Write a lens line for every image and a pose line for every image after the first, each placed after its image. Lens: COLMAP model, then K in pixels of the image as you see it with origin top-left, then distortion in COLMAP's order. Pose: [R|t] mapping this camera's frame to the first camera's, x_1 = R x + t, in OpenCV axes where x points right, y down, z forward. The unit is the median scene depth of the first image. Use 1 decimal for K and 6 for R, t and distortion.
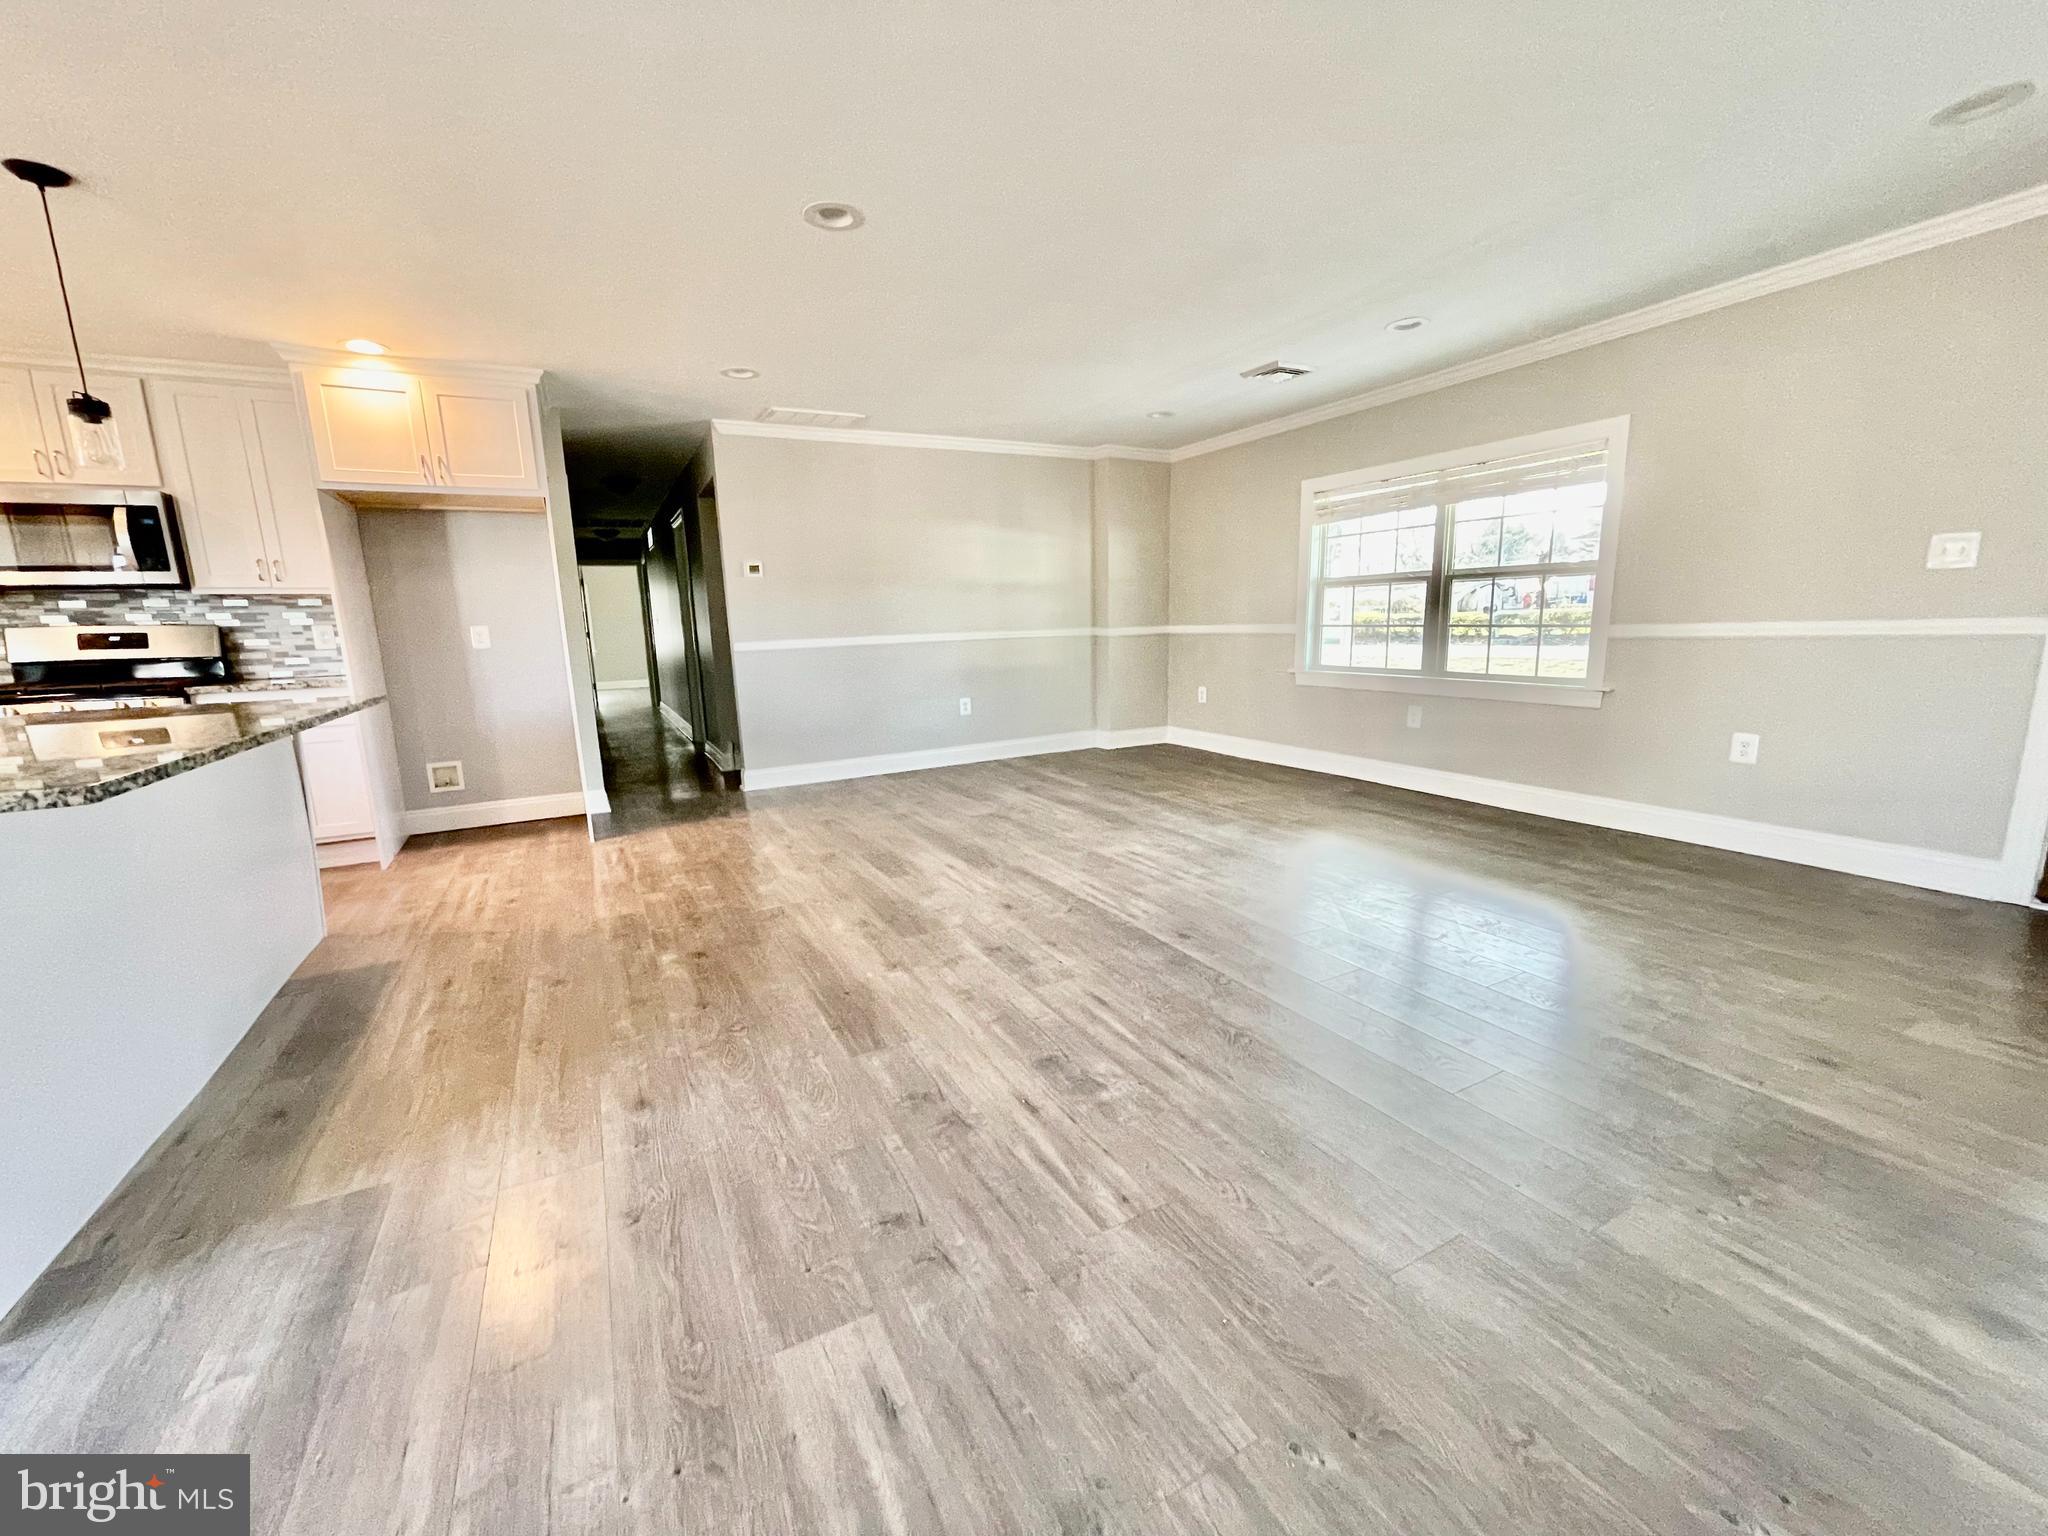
lens RADIAL K [[831.4, 0, 1022.5], [0, 831.4, 773.5], [0, 0, 1]] dist [-0.003161, 0.001217]
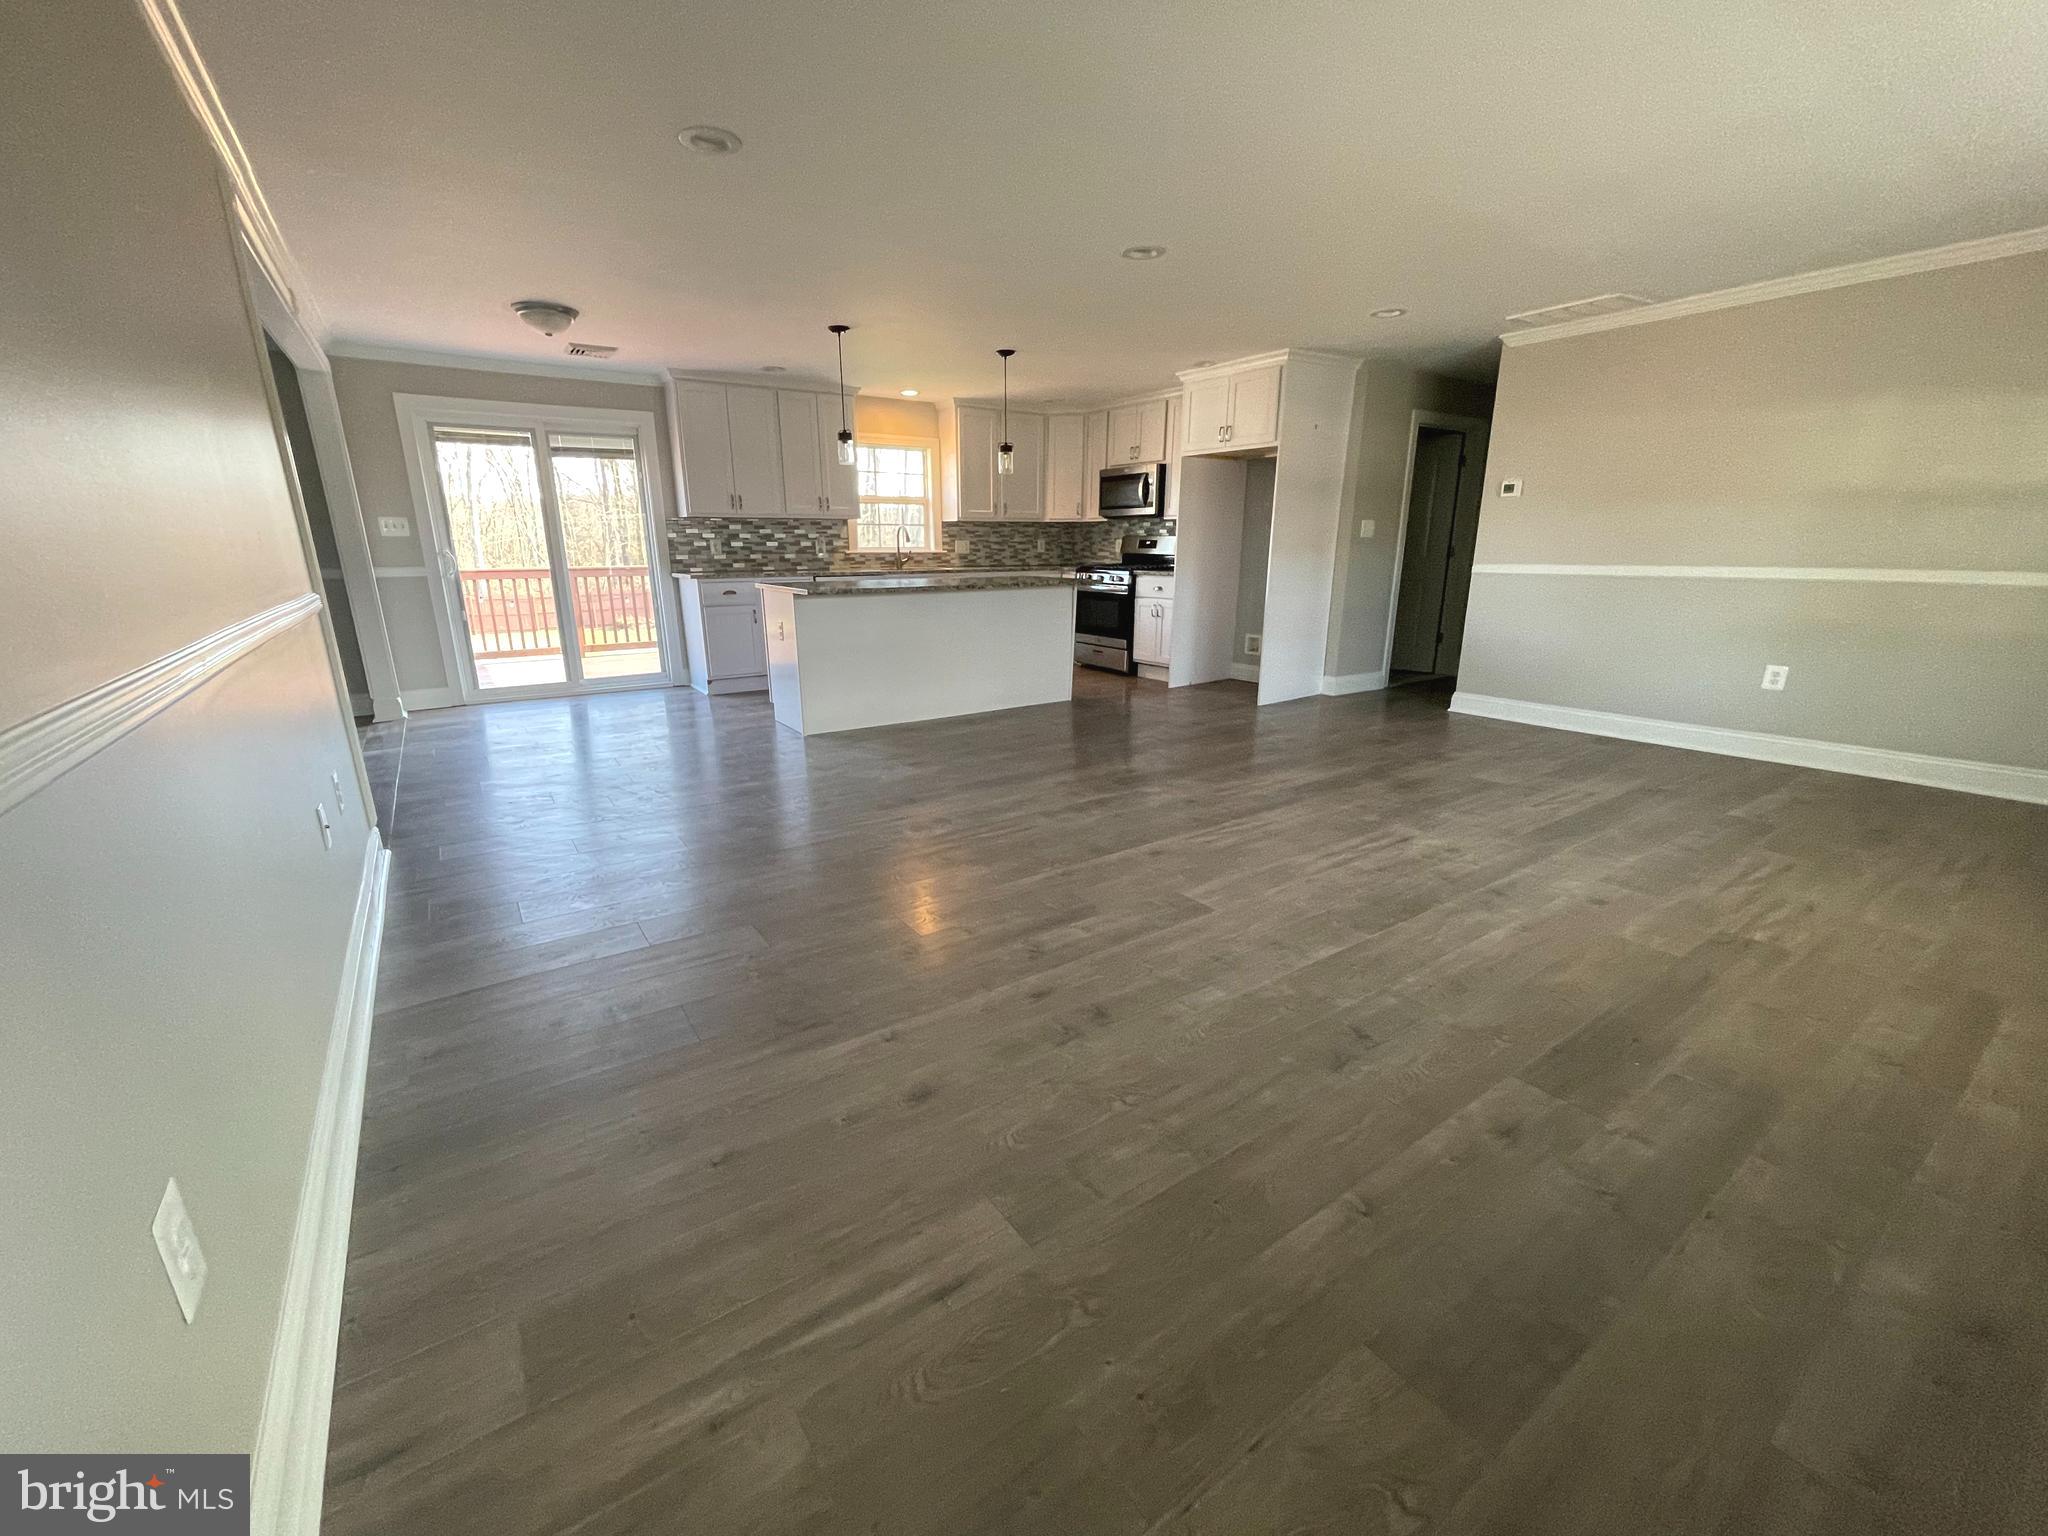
lens RADIAL K [[831.4, 0, 1015.0], [0, 831.4, 779.4], [0, 0, 1]] dist [-0.003161, 0.001217]
pose [[0.115522, 0.303851, -0.945690, 0.817405], [-0.186584, 0.941755, 0.279794, -0.118363], [0.975623, 0.144128, 0.165487, 0.424041]]
